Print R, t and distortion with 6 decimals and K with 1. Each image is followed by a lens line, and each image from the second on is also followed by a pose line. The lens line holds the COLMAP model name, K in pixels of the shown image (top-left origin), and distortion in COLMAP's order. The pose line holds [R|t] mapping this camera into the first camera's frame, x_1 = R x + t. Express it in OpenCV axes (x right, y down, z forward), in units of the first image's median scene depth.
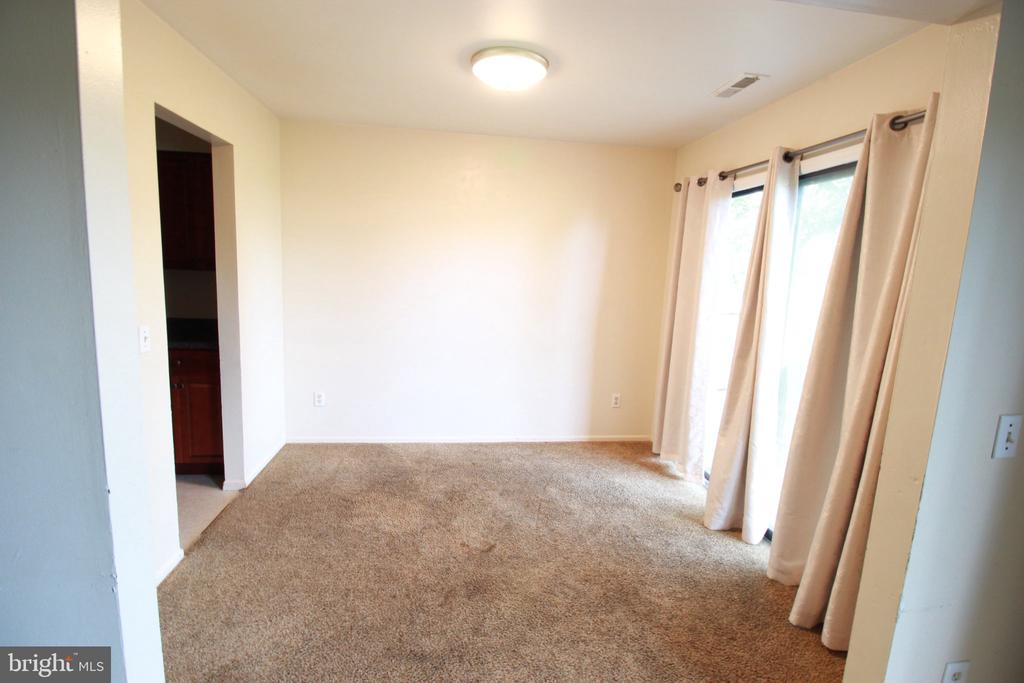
lens RADIAL K [[483.8, 0, 512.8], [0, 483.8, 336.9], [0, 0, 1]] dist [-0.022039, -0.000332]
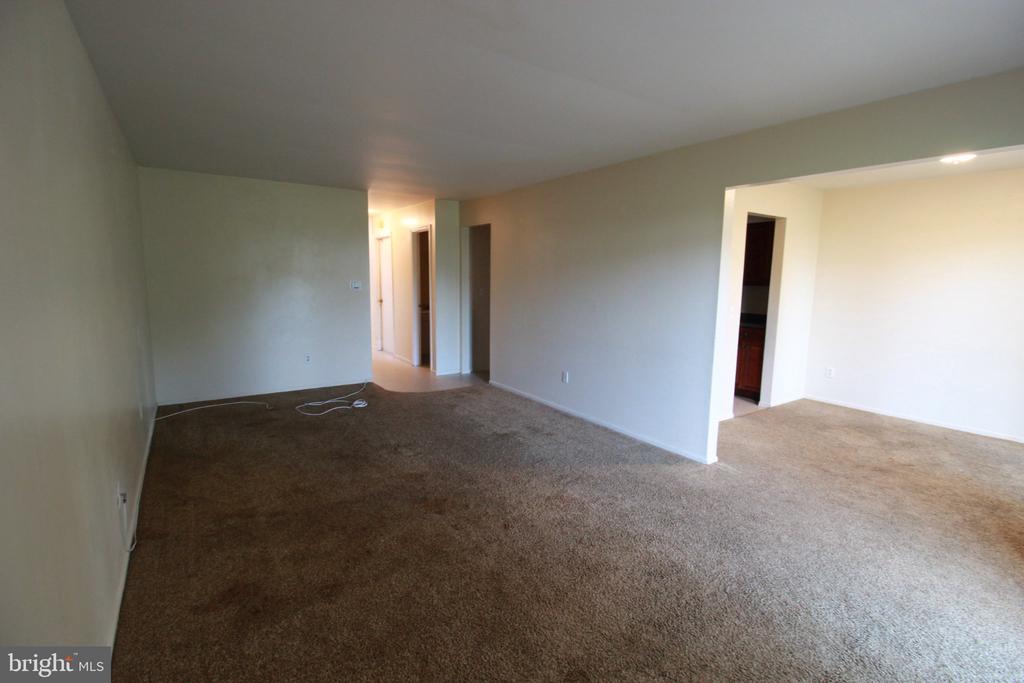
lens RADIAL K [[483.8, 0, 512.8], [0, 483.8, 336.9], [0, 0, 1]] dist [-0.022039, -0.000332]
pose [[0.456532, 0.075469, -0.886500, 0.592016], [-0.118995, 0.992623, 0.023223, 0.133469], [0.881713, 0.094887, 0.462145, -0.719904]]
